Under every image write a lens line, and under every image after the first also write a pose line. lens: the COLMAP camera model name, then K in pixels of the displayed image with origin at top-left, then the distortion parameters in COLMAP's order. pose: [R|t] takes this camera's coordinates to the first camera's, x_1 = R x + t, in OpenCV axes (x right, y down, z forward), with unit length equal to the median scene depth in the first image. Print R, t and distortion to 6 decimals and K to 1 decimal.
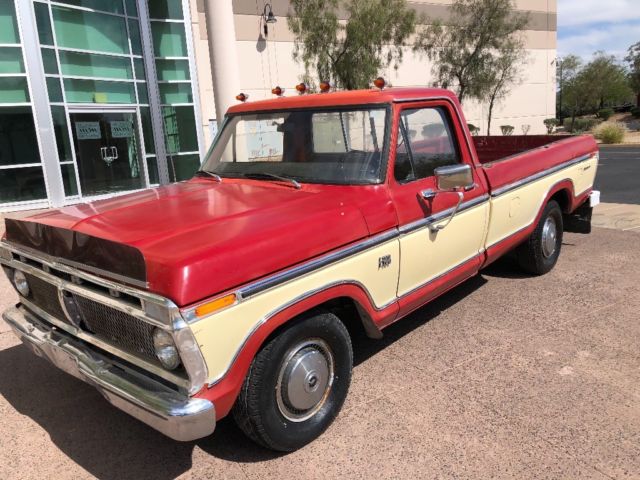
lens RADIAL K [[527.0, 0, 317.7], [0, 527.0, 234.7], [0, 0, 1]] dist [0.017502, -0.006623]
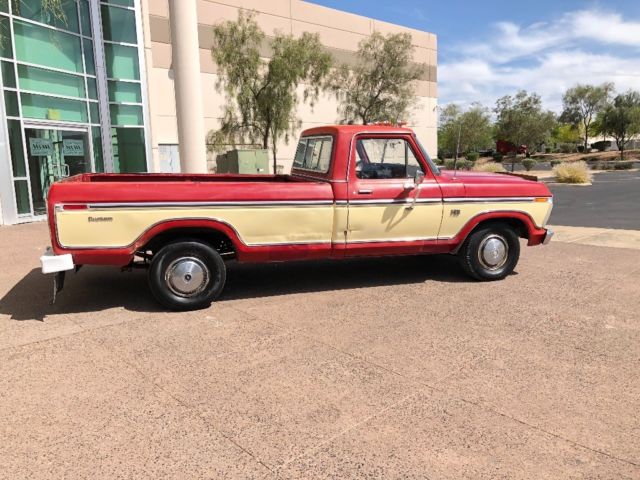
lens RADIAL K [[527.0, 0, 316.3], [0, 527.0, 236.5], [0, 0, 1]] dist [0.017502, -0.006623]
pose [[0.975235, 0.012167, 0.220838, -0.160492], [0.000580, 0.998342, -0.057565, 0.024335], [-0.221172, 0.056267, 0.973610, -0.051565]]
